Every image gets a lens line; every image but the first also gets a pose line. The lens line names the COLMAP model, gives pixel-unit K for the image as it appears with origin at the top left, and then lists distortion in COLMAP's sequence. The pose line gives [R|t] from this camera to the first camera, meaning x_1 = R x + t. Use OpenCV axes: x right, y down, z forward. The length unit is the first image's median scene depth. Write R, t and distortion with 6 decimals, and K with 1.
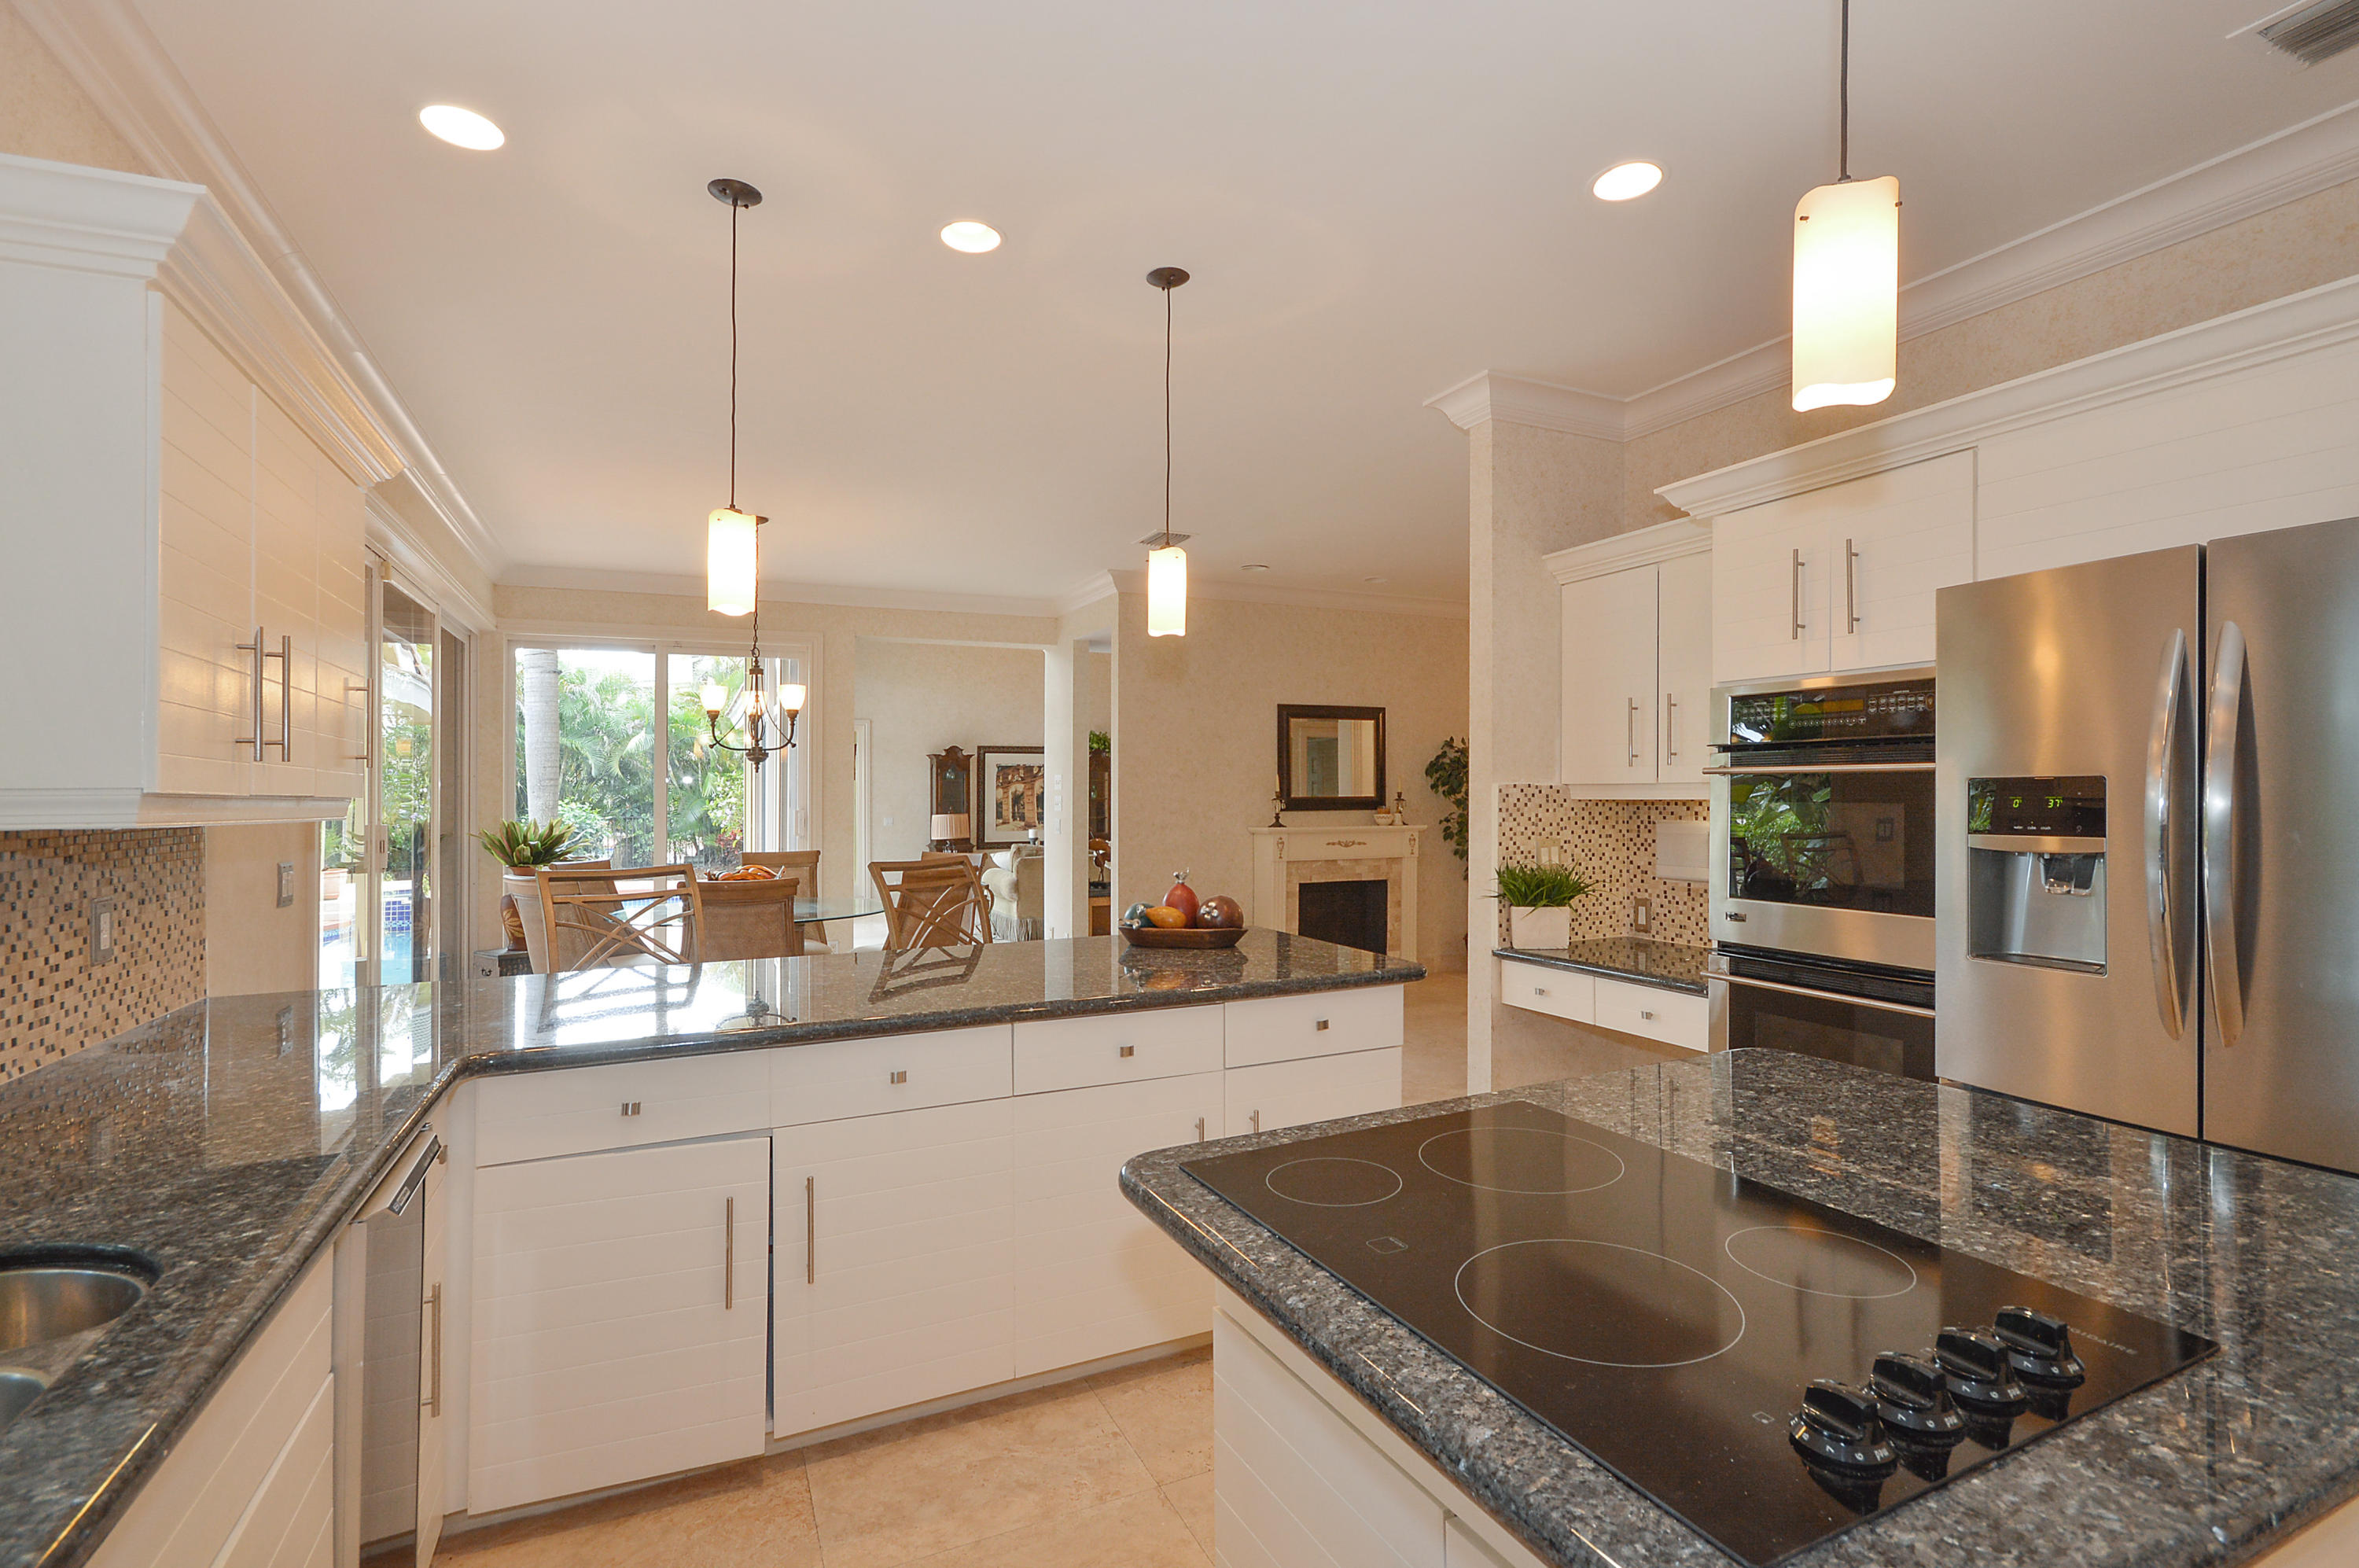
lens RADIAL K [[1114.0, 0, 1179.5], [0, 1114.0, 784.0], [0, 0, 1]] dist [-0.001869, -0.000369]
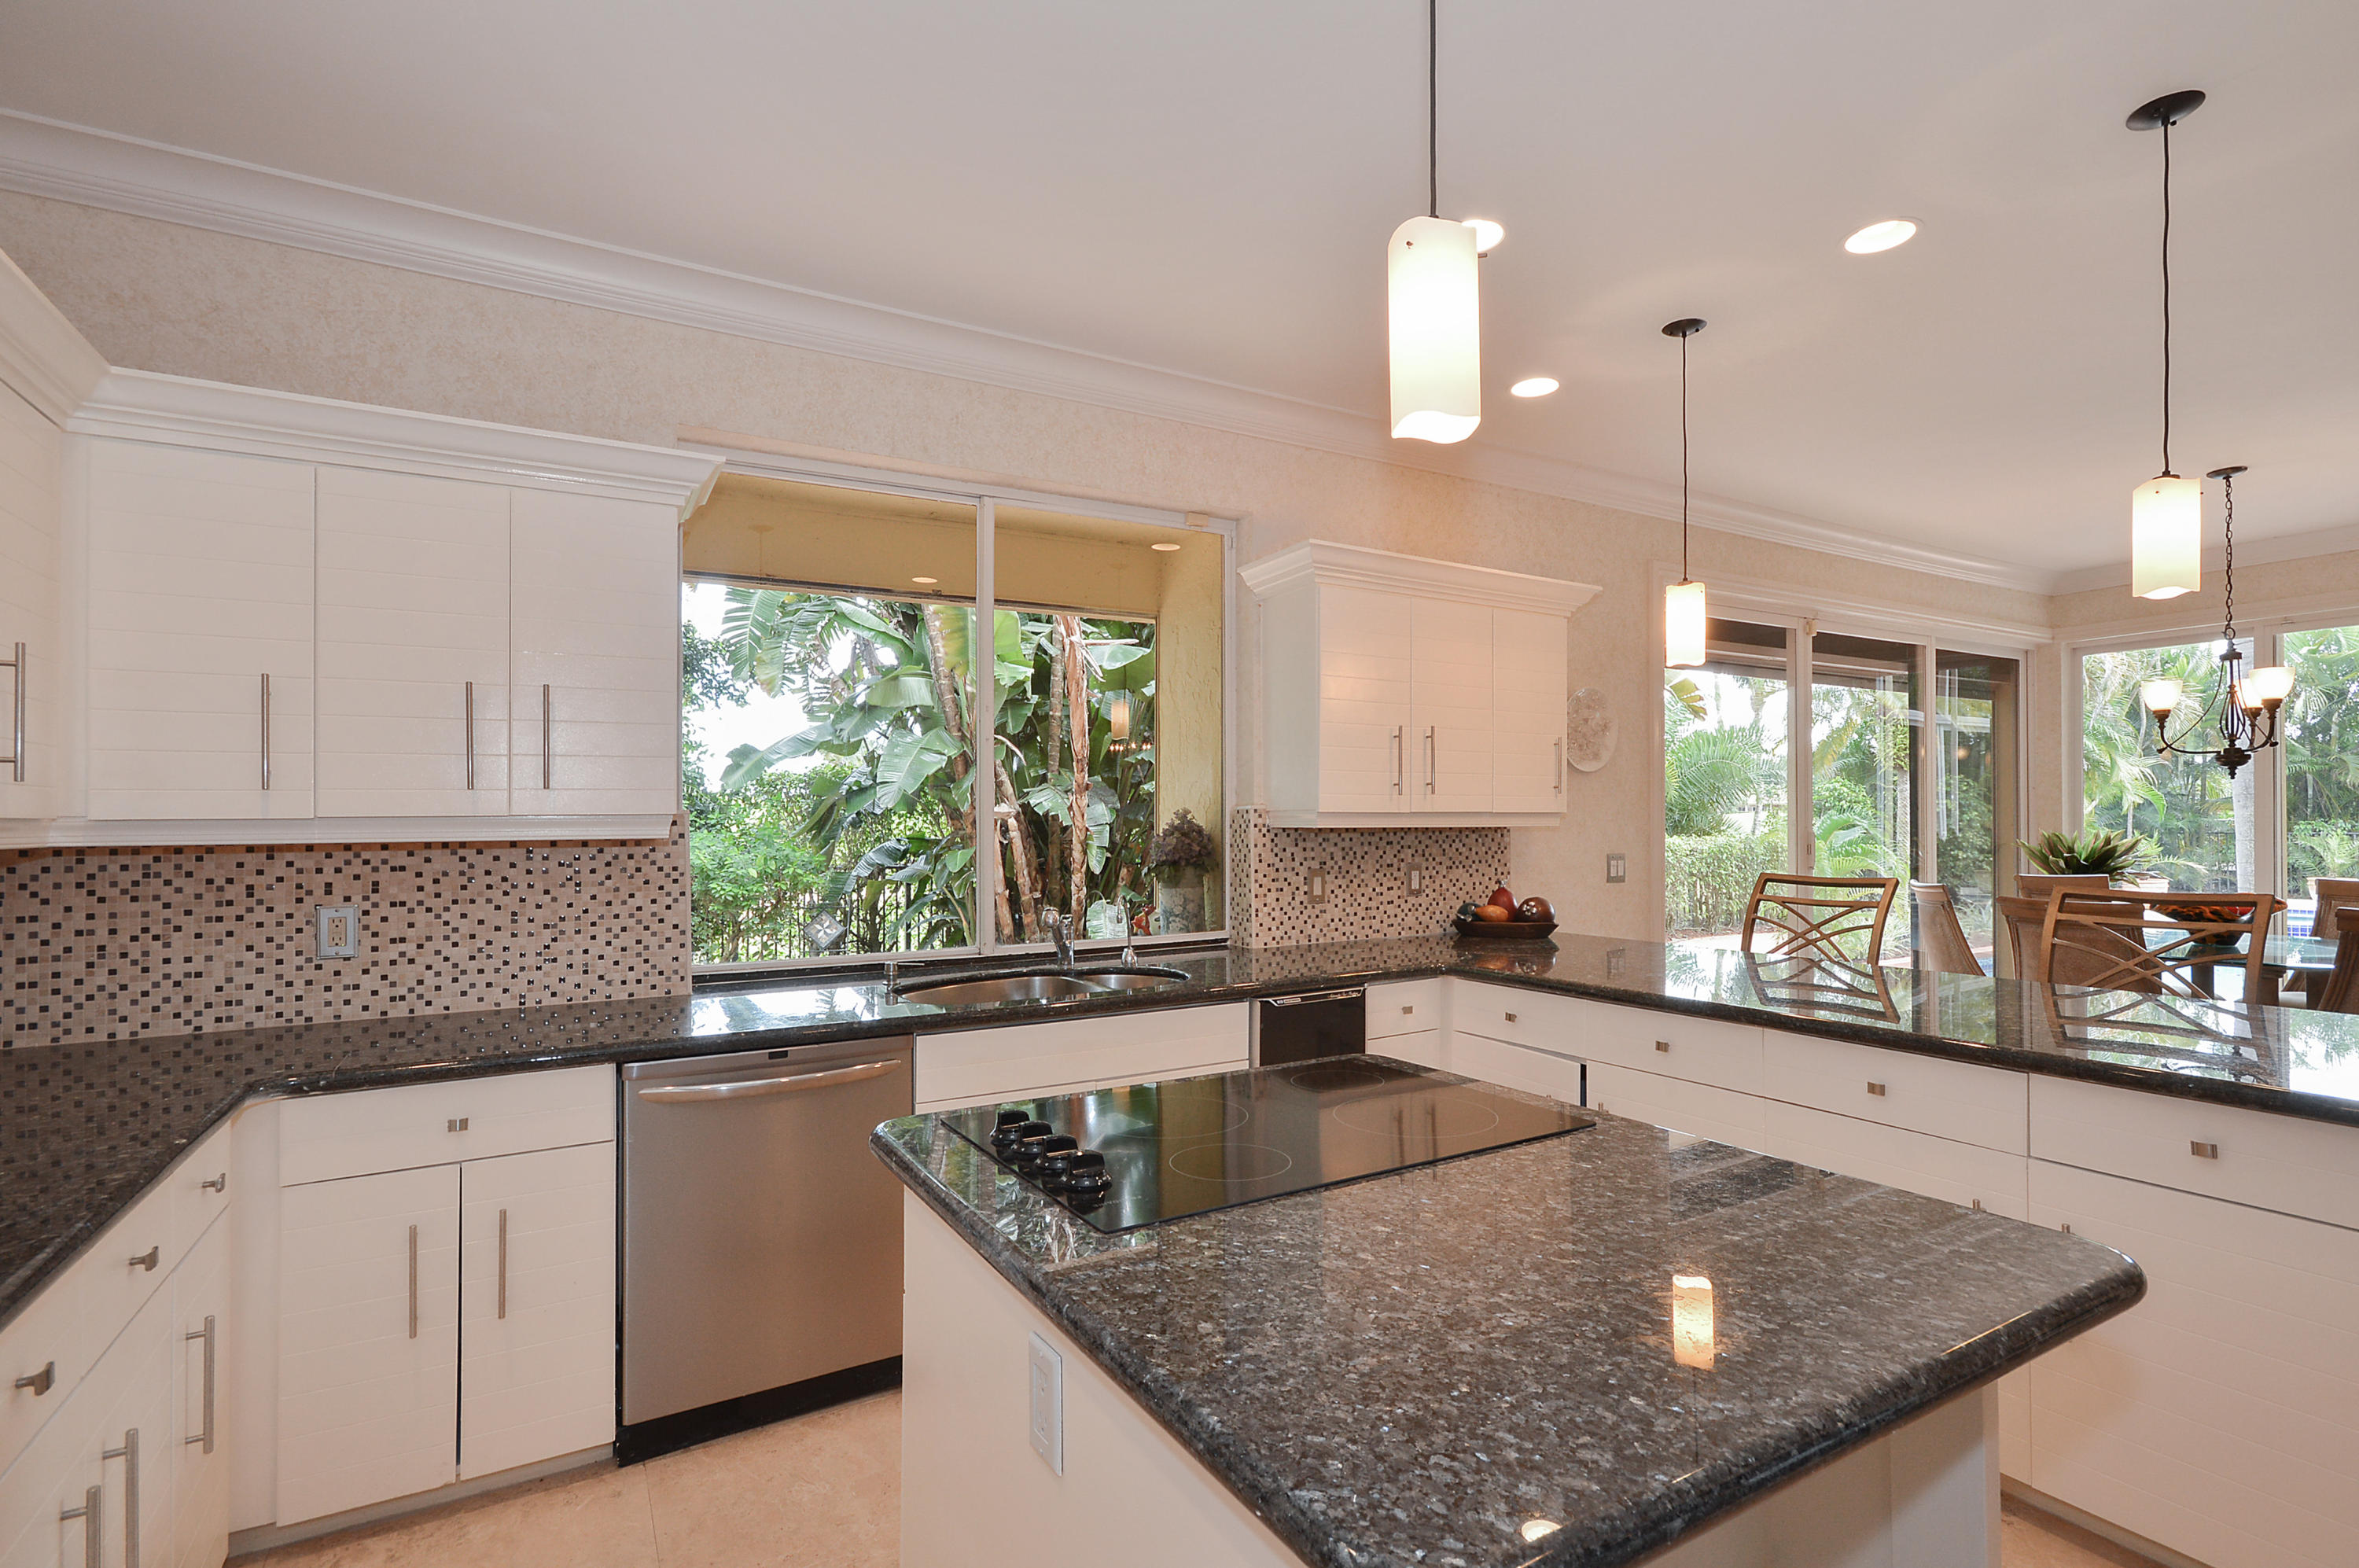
lens RADIAL K [[1114.0, 0, 1179.5], [0, 1114.0, 784.0], [0, 0, 1]] dist [-0.001869, -0.000369]
pose [[0.094045, -0.018266, -0.995400, 0.808940], [0.013642, 0.999761, -0.017057, -0.008422], [0.995475, -0.011975, 0.094272, 0.328894]]
